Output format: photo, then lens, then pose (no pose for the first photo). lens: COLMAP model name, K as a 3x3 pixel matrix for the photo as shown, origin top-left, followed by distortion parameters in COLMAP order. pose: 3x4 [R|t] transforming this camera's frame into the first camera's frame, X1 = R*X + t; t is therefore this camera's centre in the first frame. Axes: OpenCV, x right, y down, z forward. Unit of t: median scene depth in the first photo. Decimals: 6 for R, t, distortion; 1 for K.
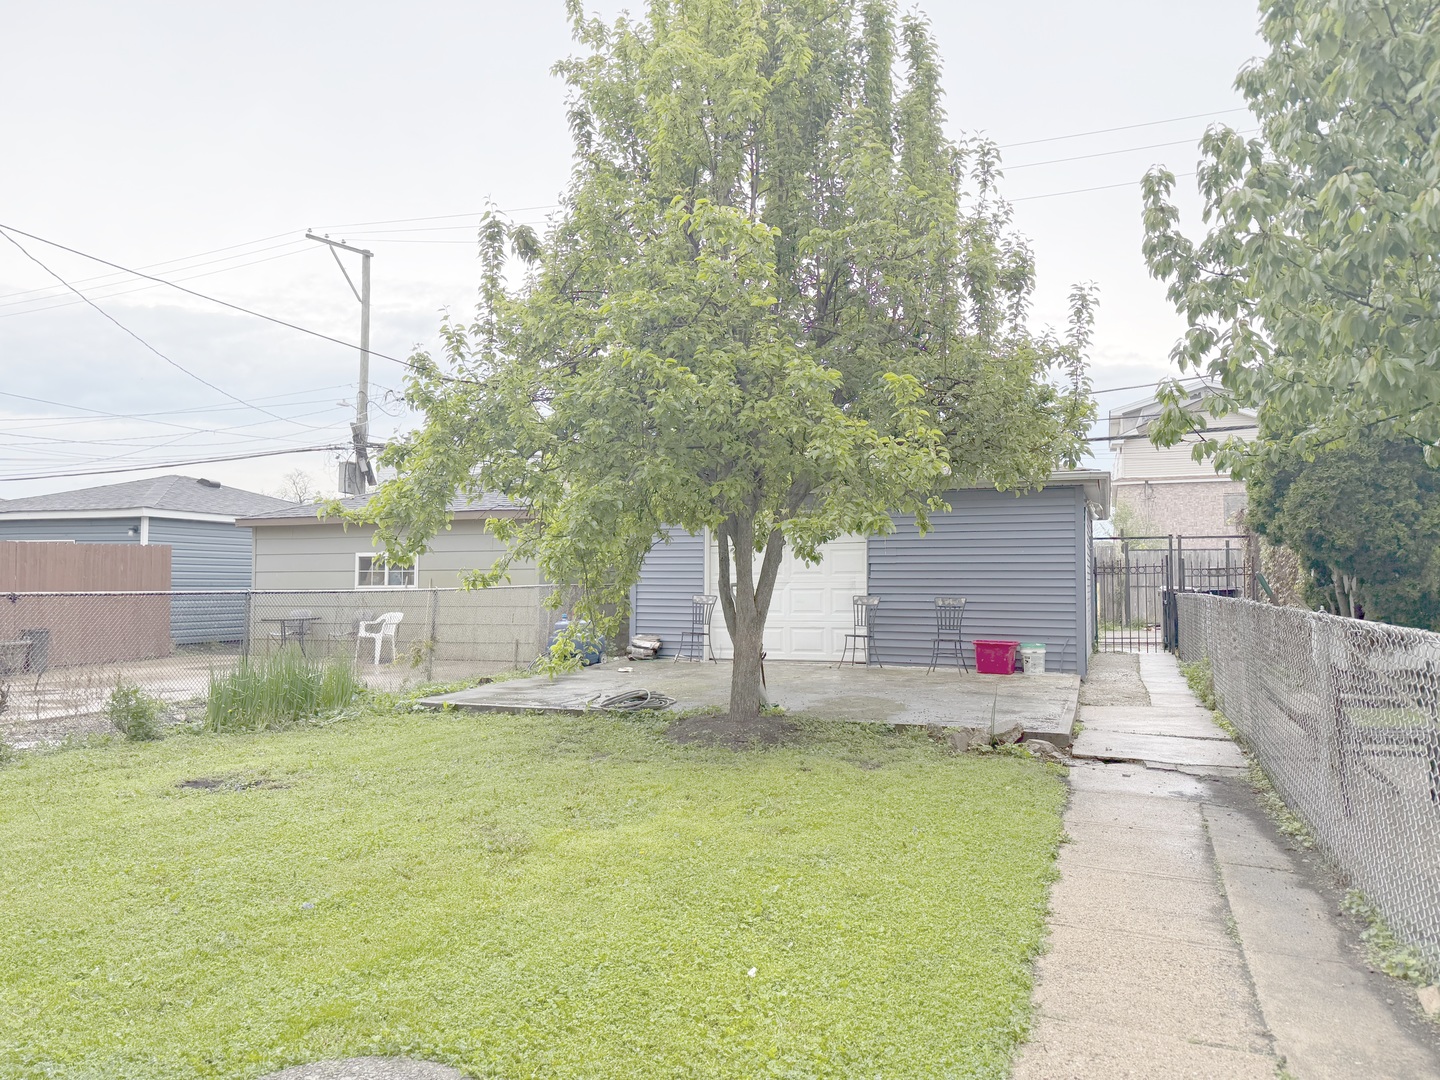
lens RADIAL K [[1001.7, 0, 724.0], [0, 1001.7, 533.9], [0, 0, 1]] dist [0.066549, -0.096340]
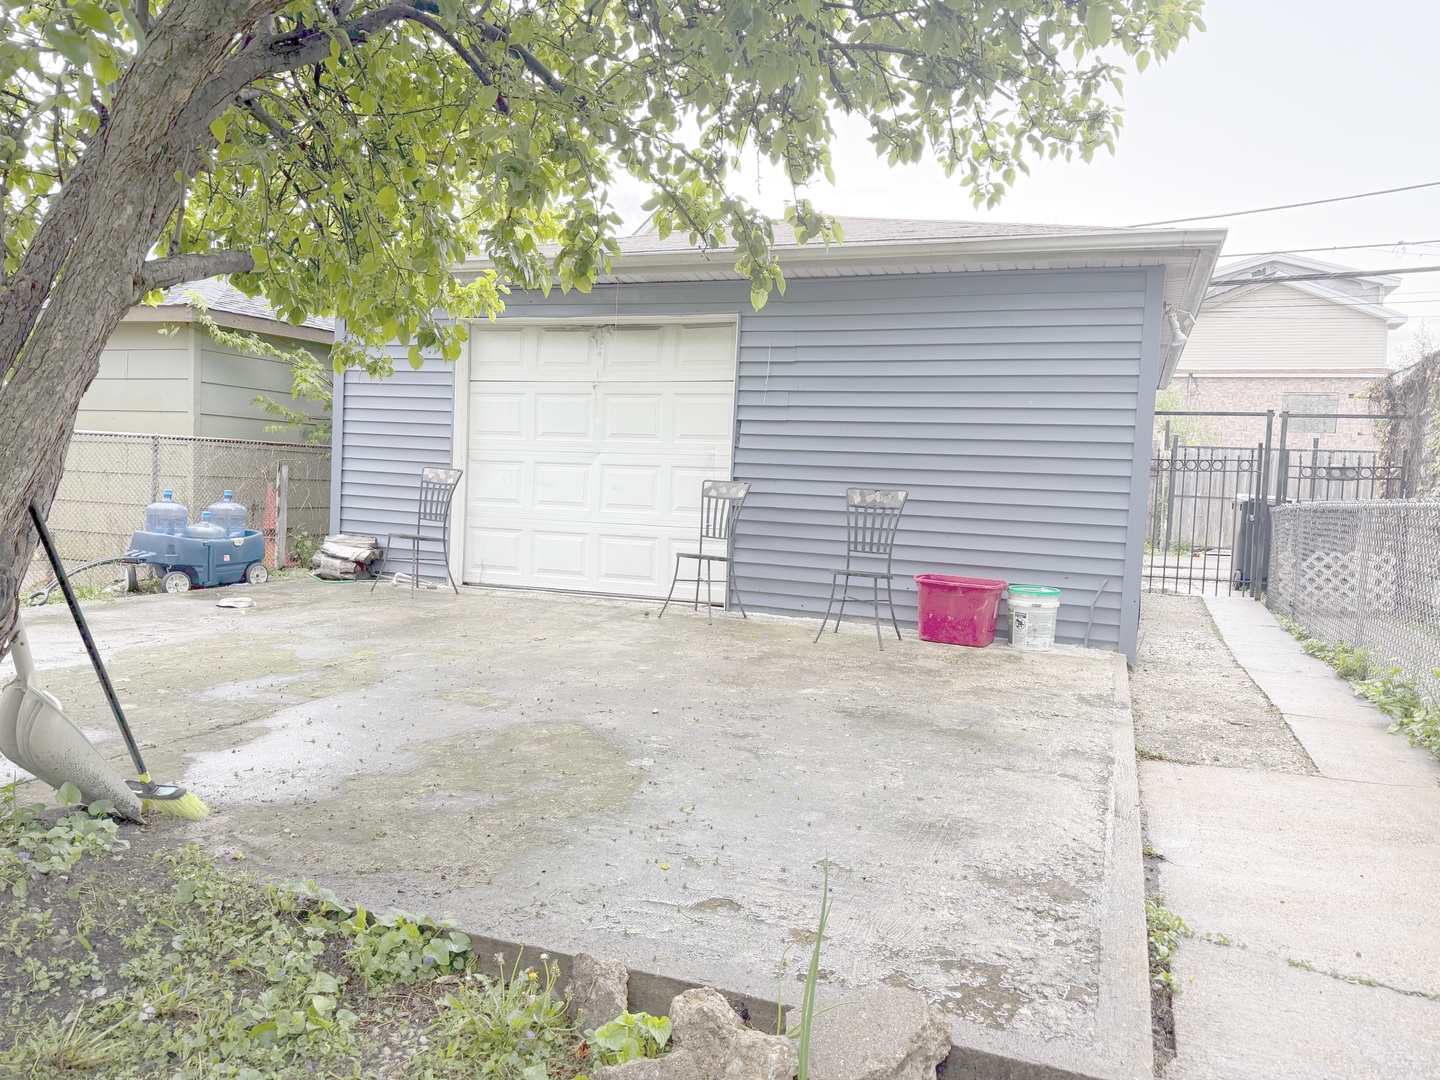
lens RADIAL K [[1001.7, 0, 724.0], [0, 1001.7, 533.9], [0, 0, 1]] dist [0.066549, -0.096340]
pose [[0.998998, 0.043846, -0.008926, 0.144599], [-0.042735, 0.994061, 0.100081, 0.036371], [0.013262, -0.099600, 0.994939, 0.466418]]
